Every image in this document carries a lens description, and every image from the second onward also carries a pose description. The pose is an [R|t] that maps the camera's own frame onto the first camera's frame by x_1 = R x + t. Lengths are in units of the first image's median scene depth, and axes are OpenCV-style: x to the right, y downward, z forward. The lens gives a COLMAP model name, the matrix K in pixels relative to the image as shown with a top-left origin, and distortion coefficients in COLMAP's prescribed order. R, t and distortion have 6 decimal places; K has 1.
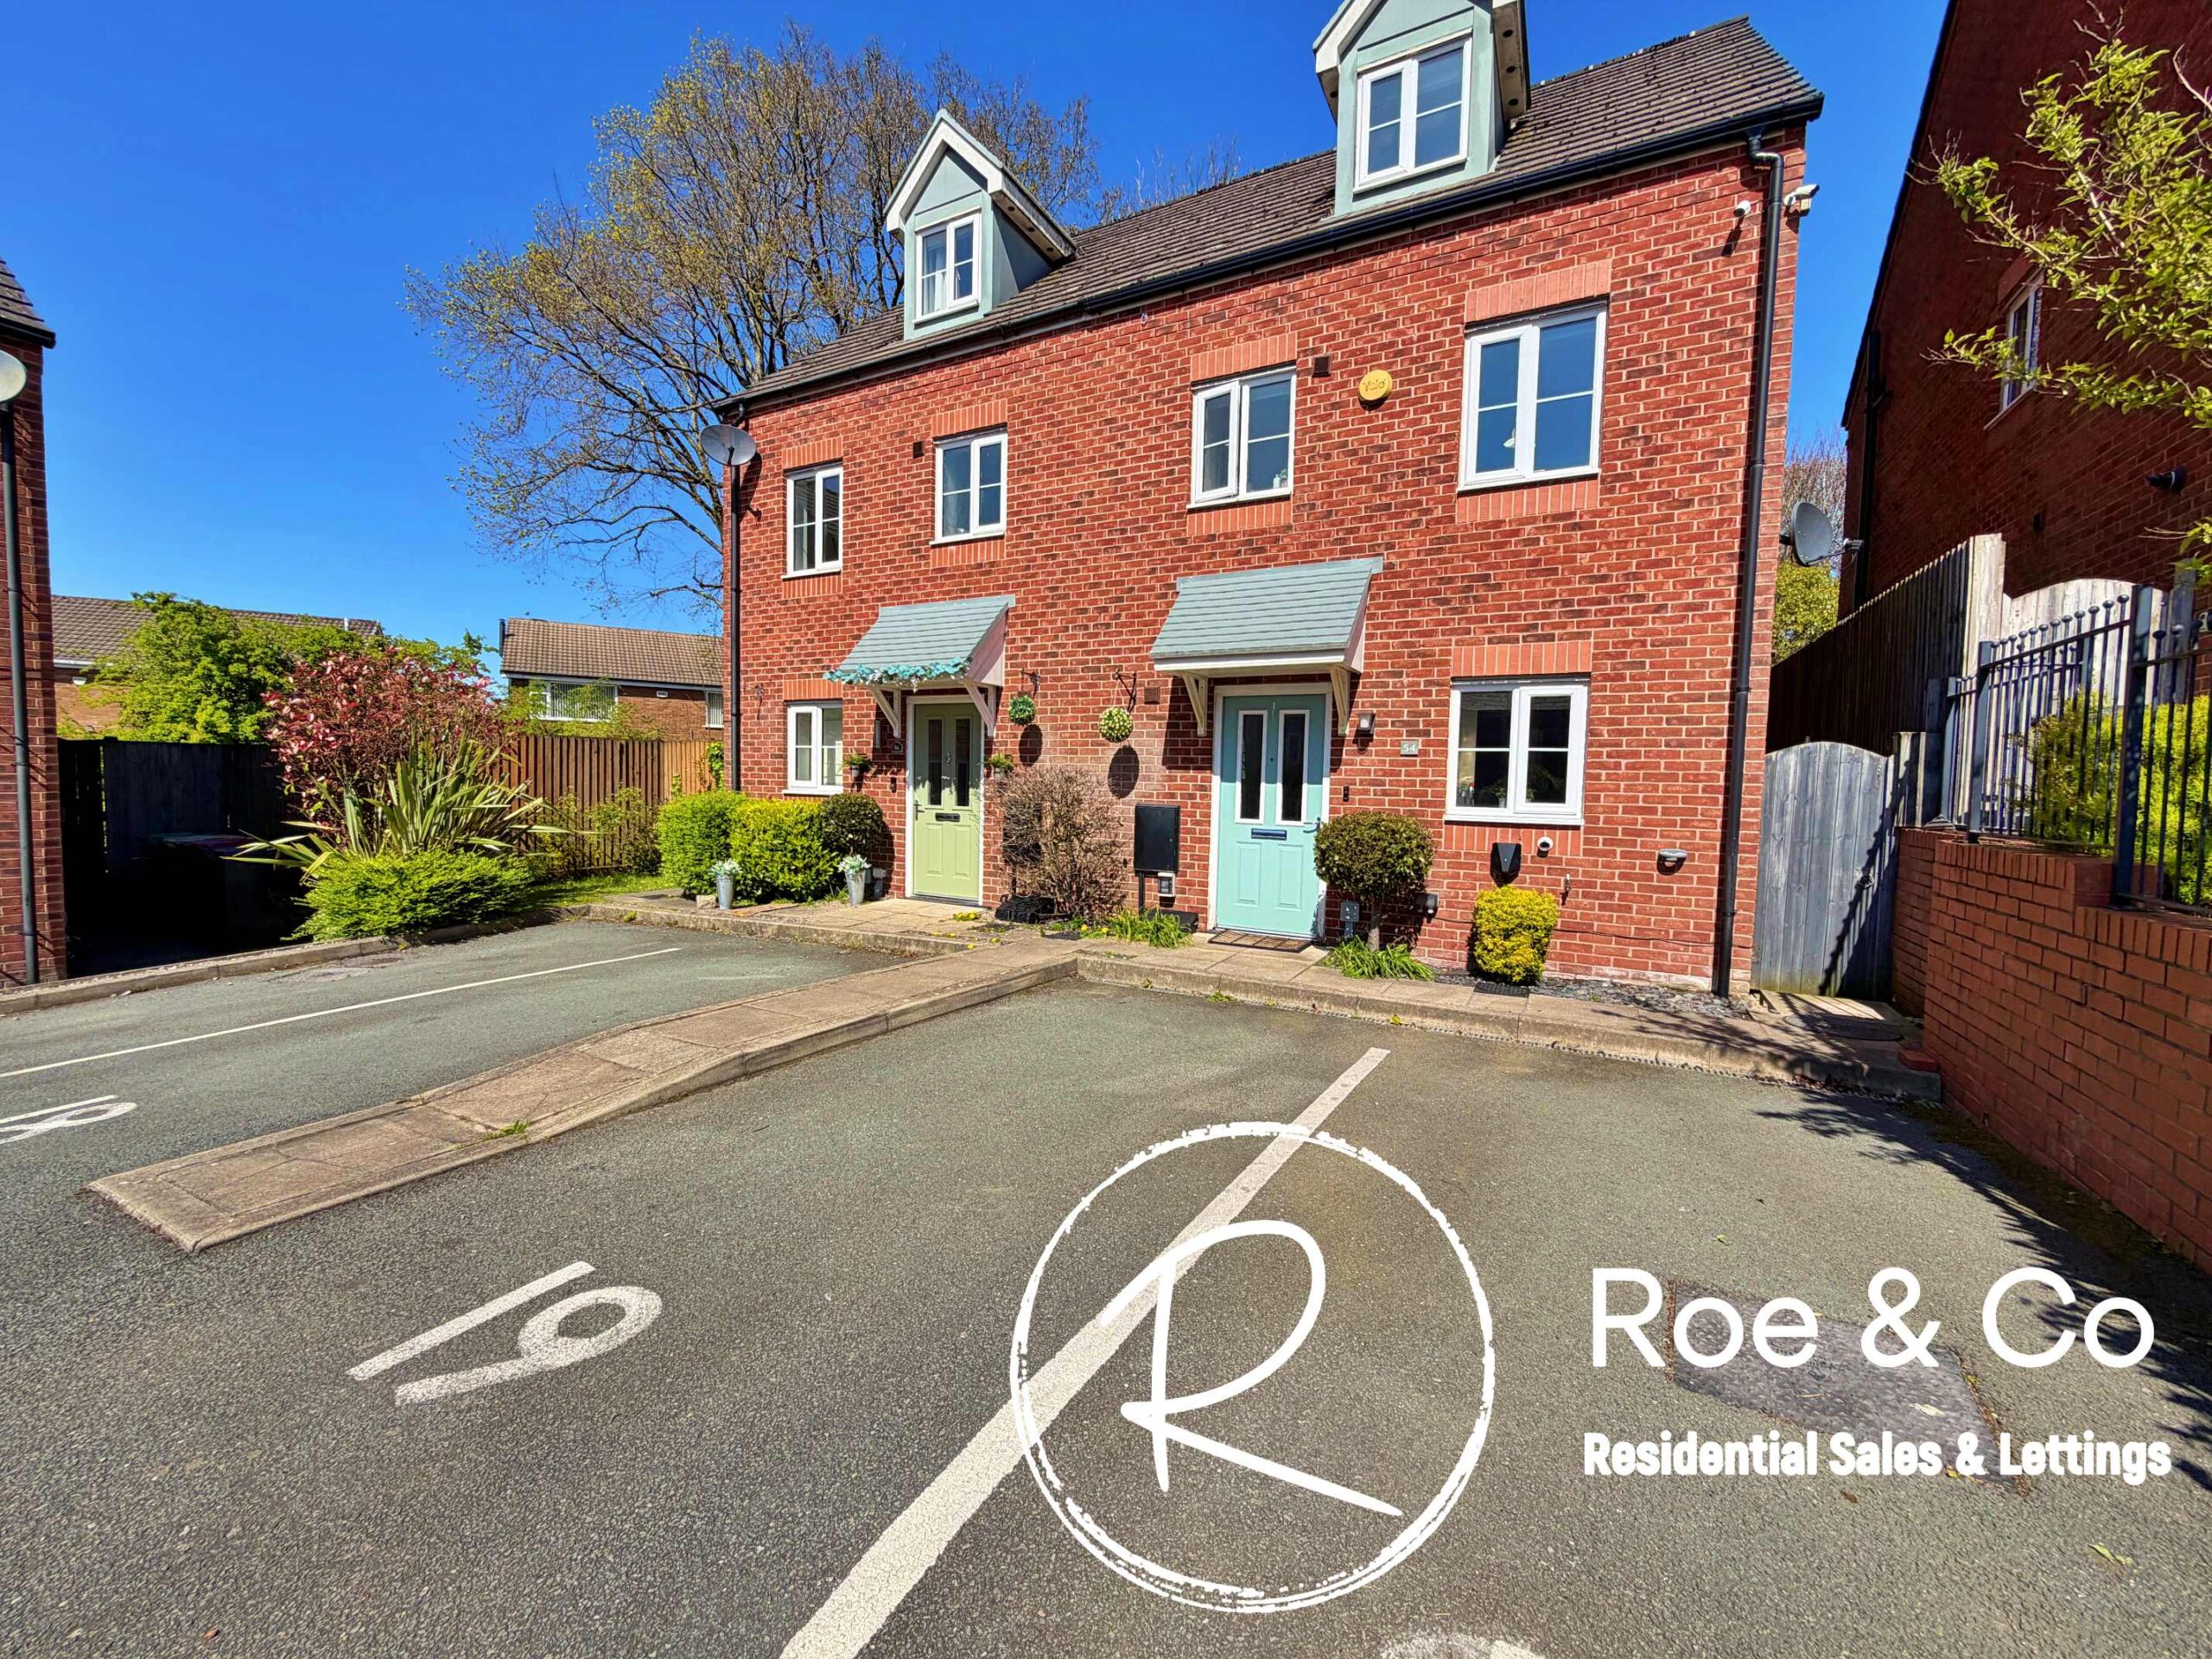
lens RADIAL K [[878.9, 0, 1094.6], [0, 878.9, 831.3], [0, 0, 1]] dist [-0.000091, 0.001651]
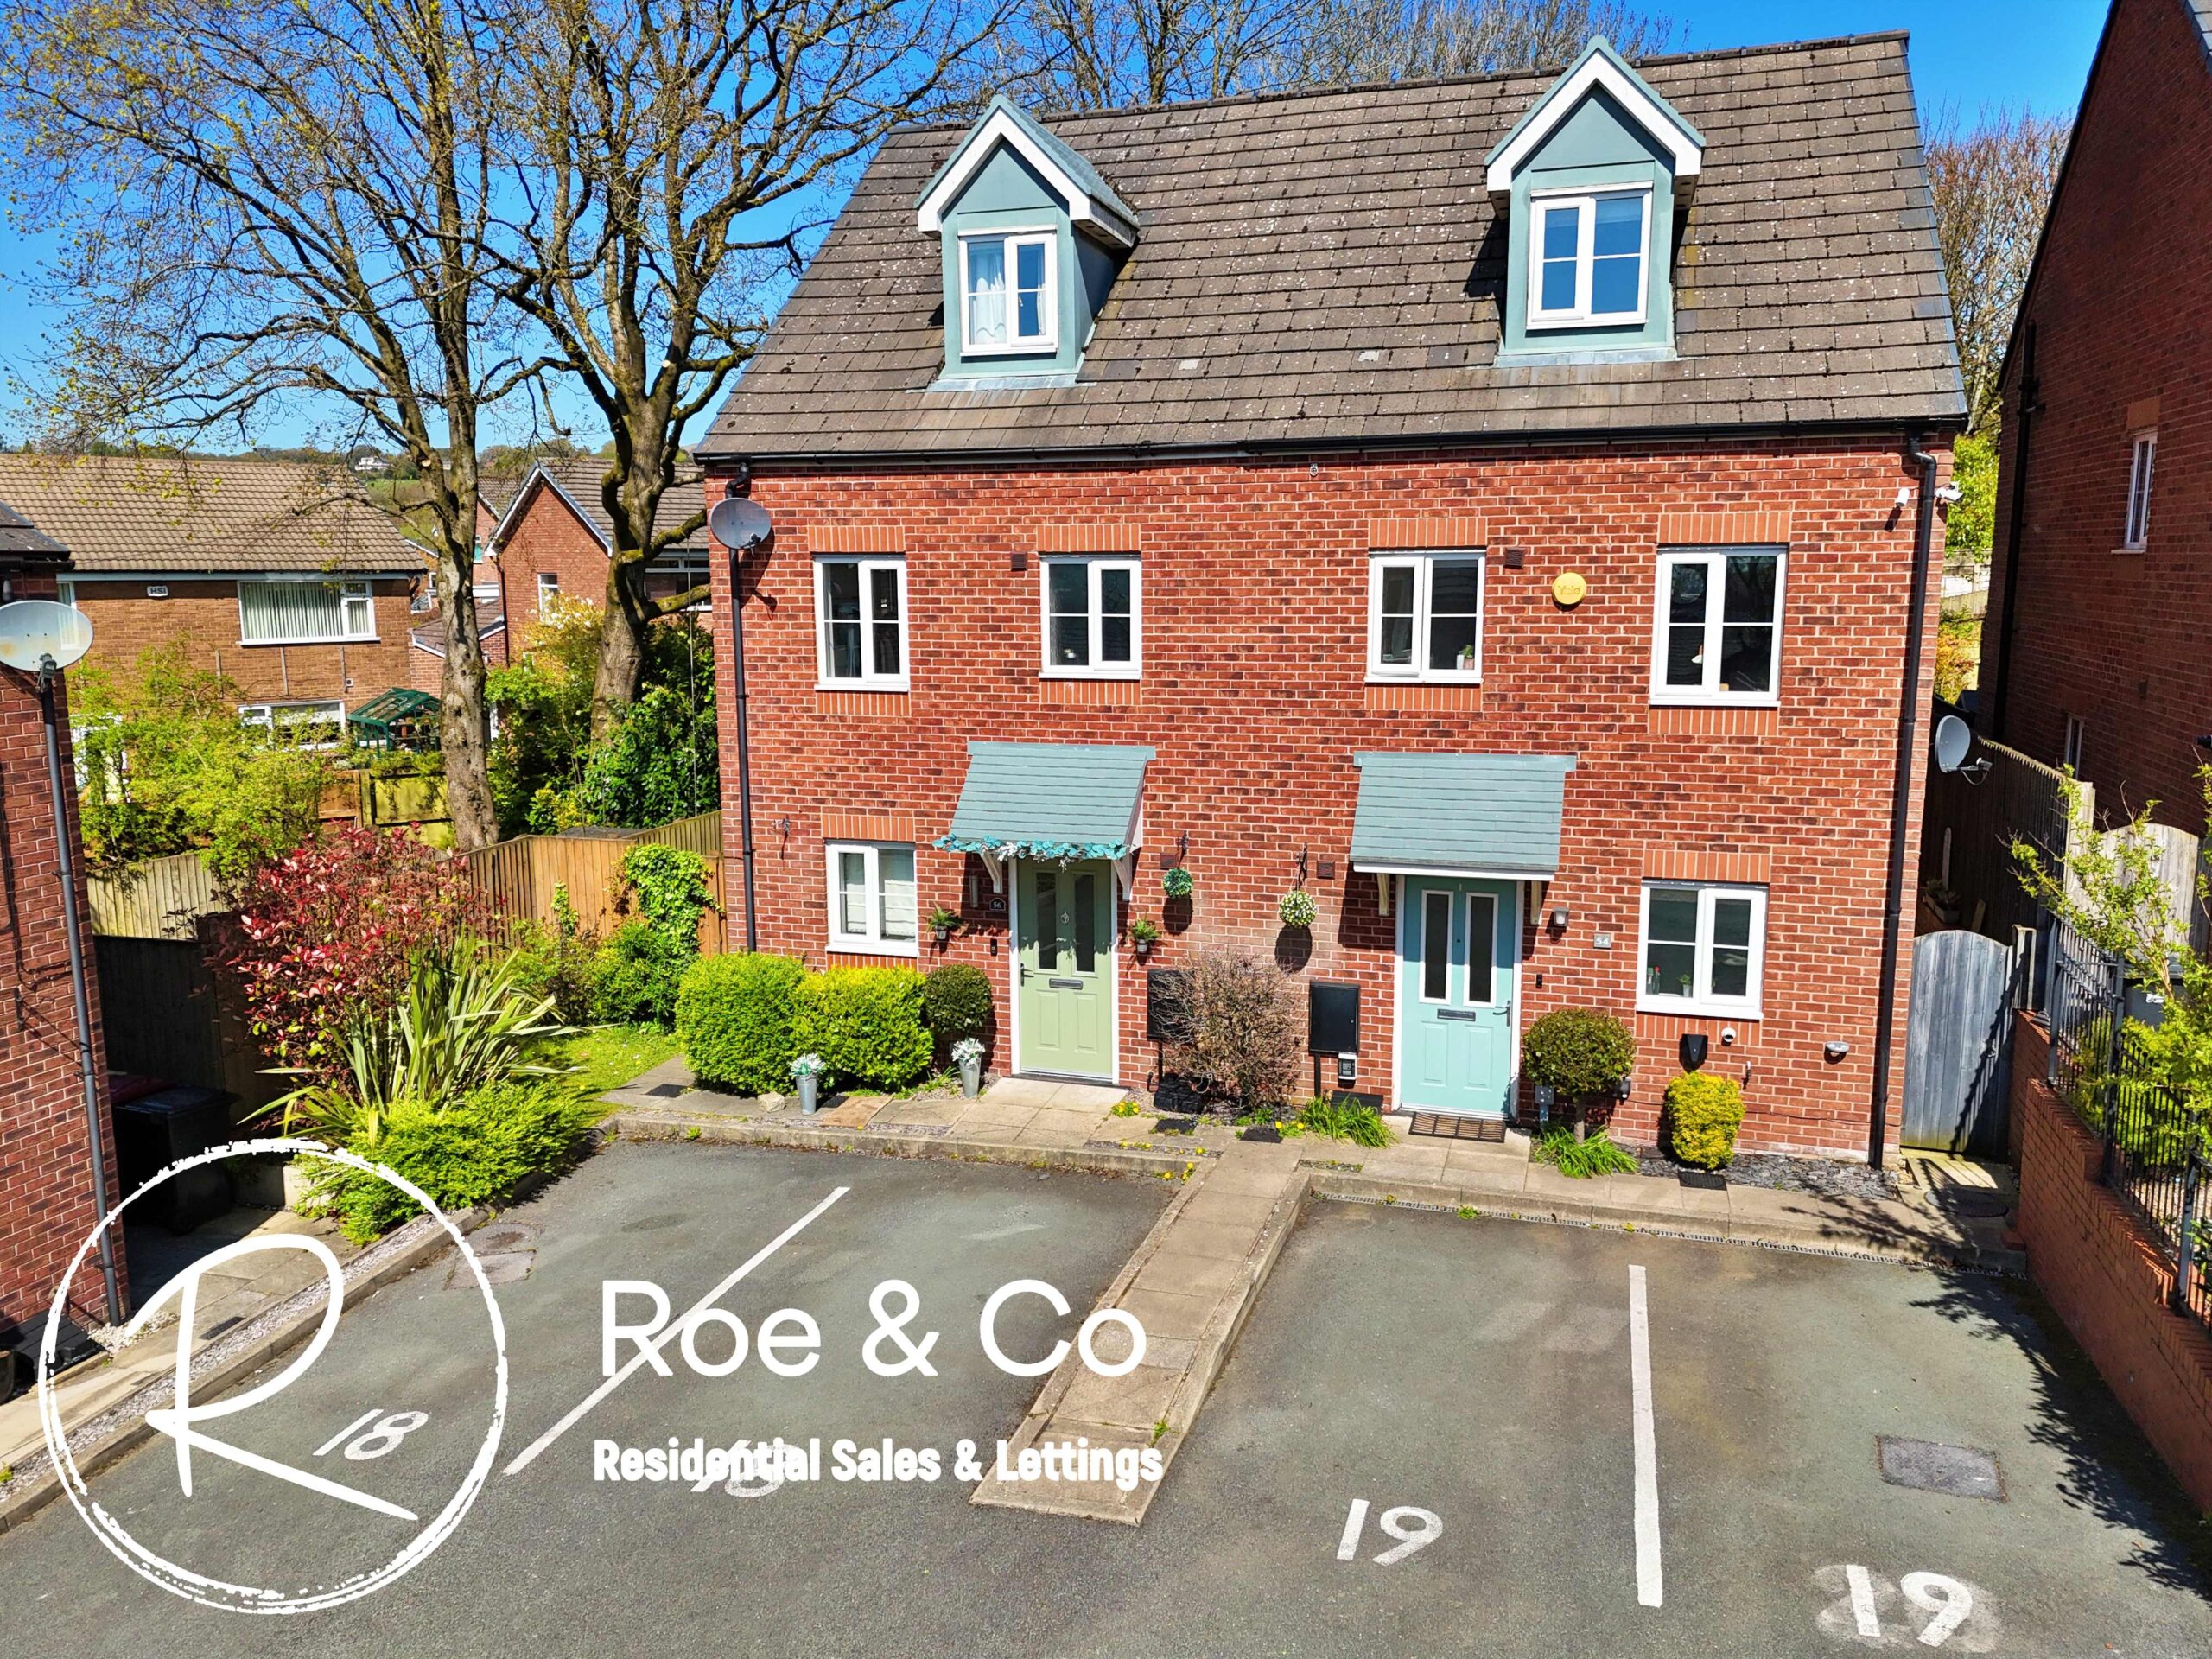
lens RADIAL K [[1622.8, 0, 1090.1], [0, 1622.8, 835.4], [0, 0, 1]] dist [0.056906, -0.030688]
pose [[0.979167, -0.062255, 0.193276, -0.549515], [0.040726, 0.992711, 0.113433, -0.424485], [-0.198929, -0.103199, 0.974565, -0.682633]]
